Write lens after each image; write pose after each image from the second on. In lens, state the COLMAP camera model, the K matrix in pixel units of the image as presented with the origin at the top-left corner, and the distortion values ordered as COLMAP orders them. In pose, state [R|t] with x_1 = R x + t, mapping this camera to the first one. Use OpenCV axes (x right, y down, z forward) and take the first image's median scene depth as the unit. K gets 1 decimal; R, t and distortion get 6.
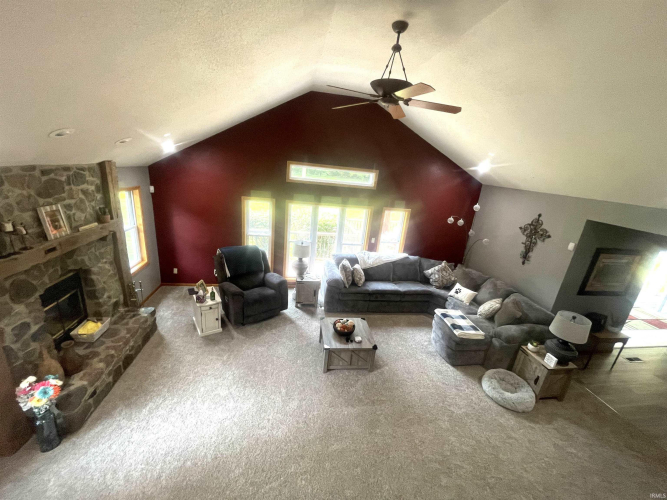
lens RADIAL K [[268.7, 0, 333.9], [0, 268.7, 251.8], [0, 0, 1]] dist [-0.006117, -0.000705]
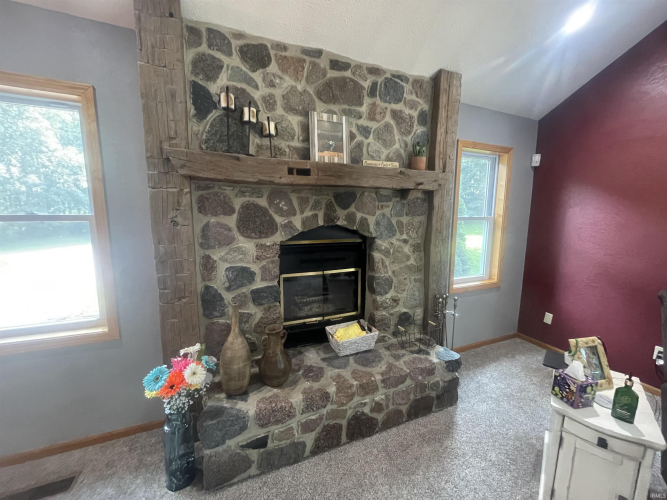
lens RADIAL K [[268.7, 0, 333.2], [0, 268.7, 251.7], [0, 0, 1]] dist [-0.006117, -0.000705]
pose [[0.237200, 0.041157, -0.970589, -0.335656], [-0.287340, 0.957370, -0.029626, 0.137034], [0.927994, 0.285916, 0.238914, 0.775676]]
